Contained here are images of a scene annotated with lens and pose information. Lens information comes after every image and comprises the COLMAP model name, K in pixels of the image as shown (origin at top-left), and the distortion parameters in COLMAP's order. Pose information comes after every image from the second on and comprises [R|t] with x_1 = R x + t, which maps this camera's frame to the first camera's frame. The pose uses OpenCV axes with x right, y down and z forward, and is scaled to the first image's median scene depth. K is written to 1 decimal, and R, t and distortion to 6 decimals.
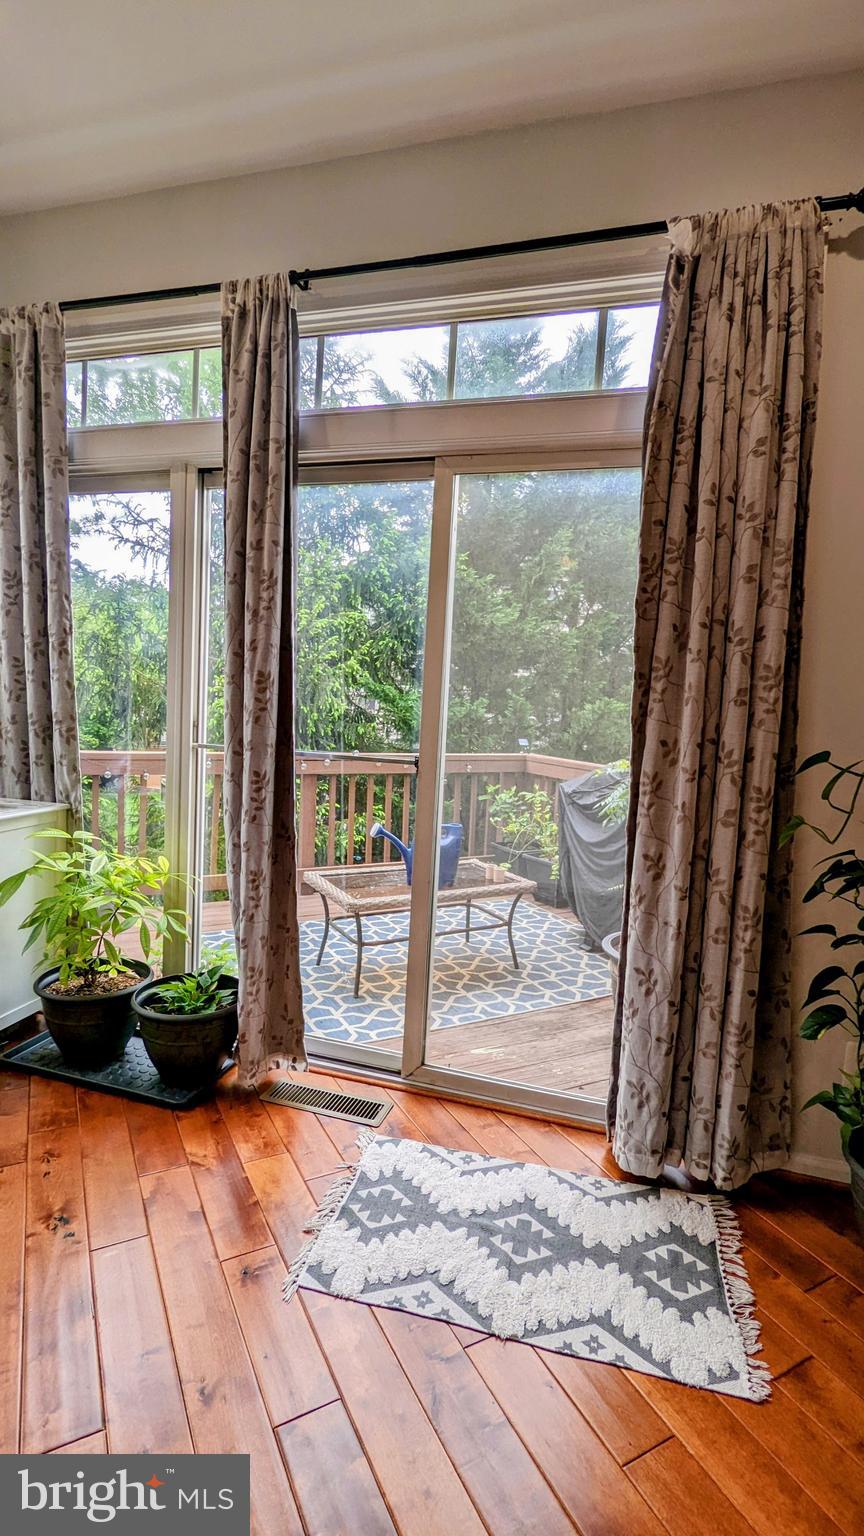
lens RADIAL K [[724.0, 0, 480.5], [0, 724.0, 762.8], [0, 0, 1]] dist [0.000478, -0.000231]
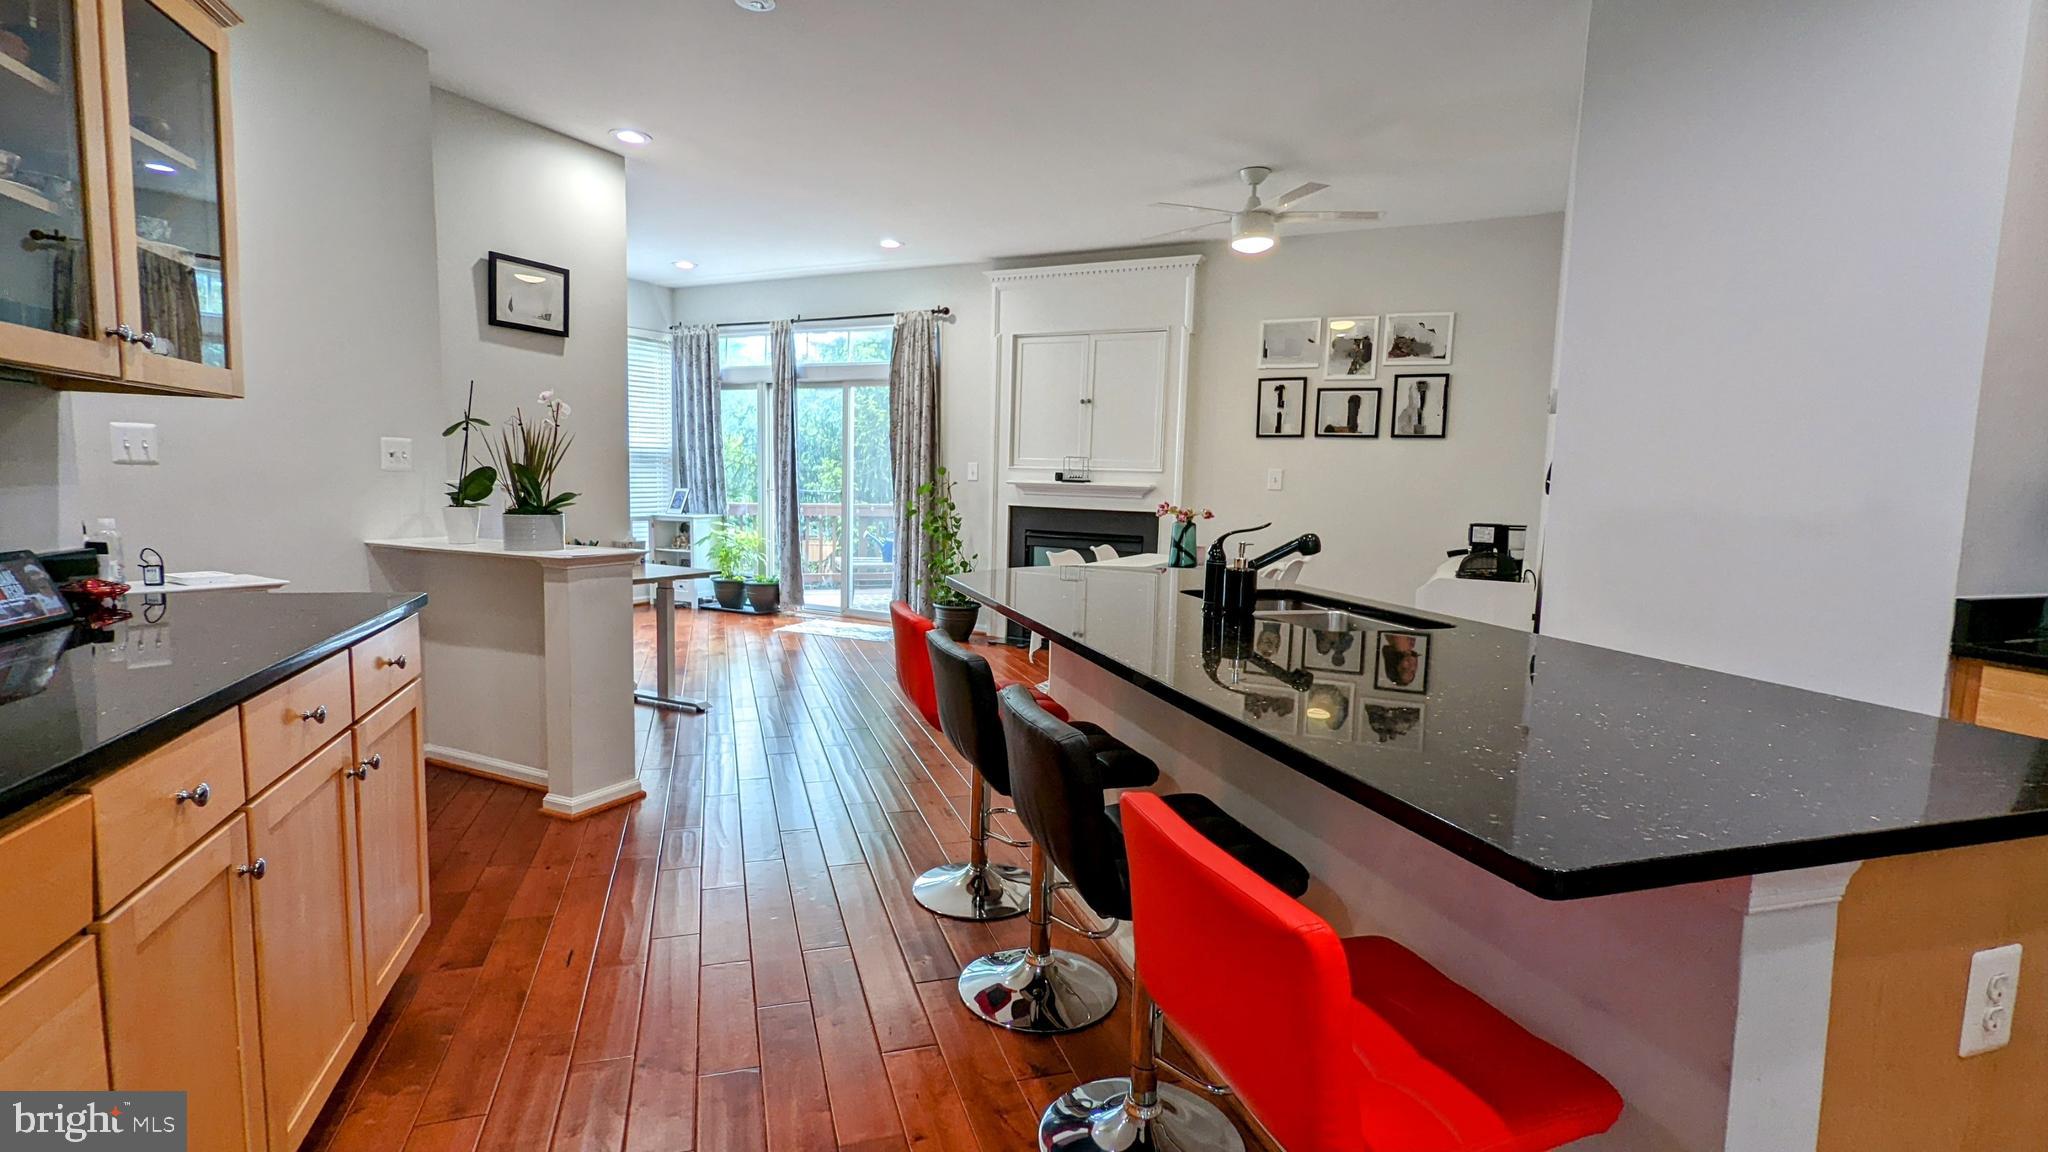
lens RADIAL K [[965.3, 0, 1024.0], [0, 965.3, 576.0], [0, 0, 1]] dist [0.000478, -0.000231]
pose [[0.975514, -0.000596, -0.219935, 1.319087], [0.005884, 0.999709, 0.023389, 0.219212], [0.219857, -0.024111, 0.975234, -2.264873]]
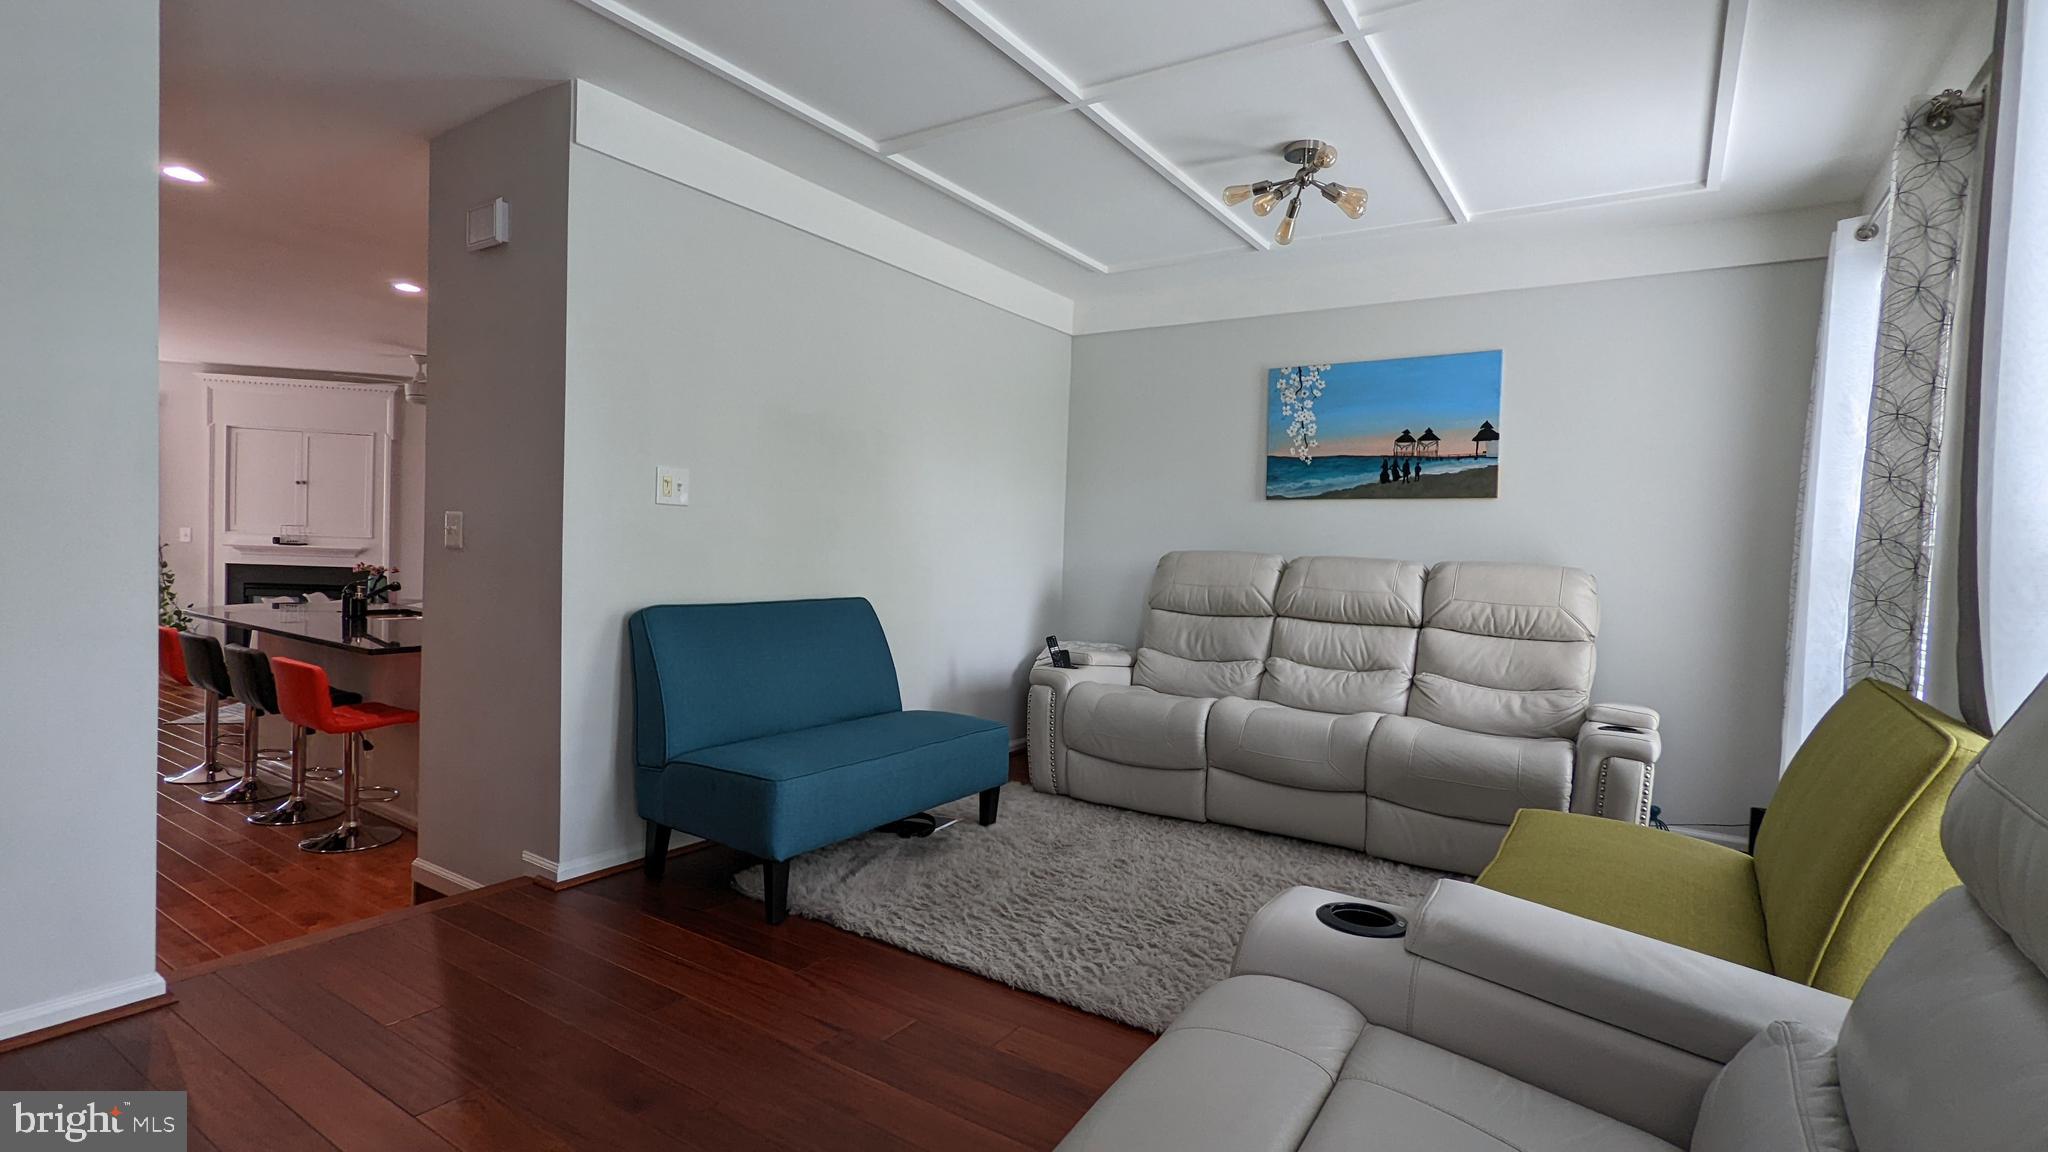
lens RADIAL K [[965.3, 0, 1024.0], [0, 965.3, 576.0], [0, 0, 1]] dist [0.000478, -0.000231]
pose [[0.898661, -0.034614, 0.437275, 1.768420], [0.039358, 0.999224, -0.001789, 0.247269], [-0.436874, 0.018818, 0.899326, -4.117137]]
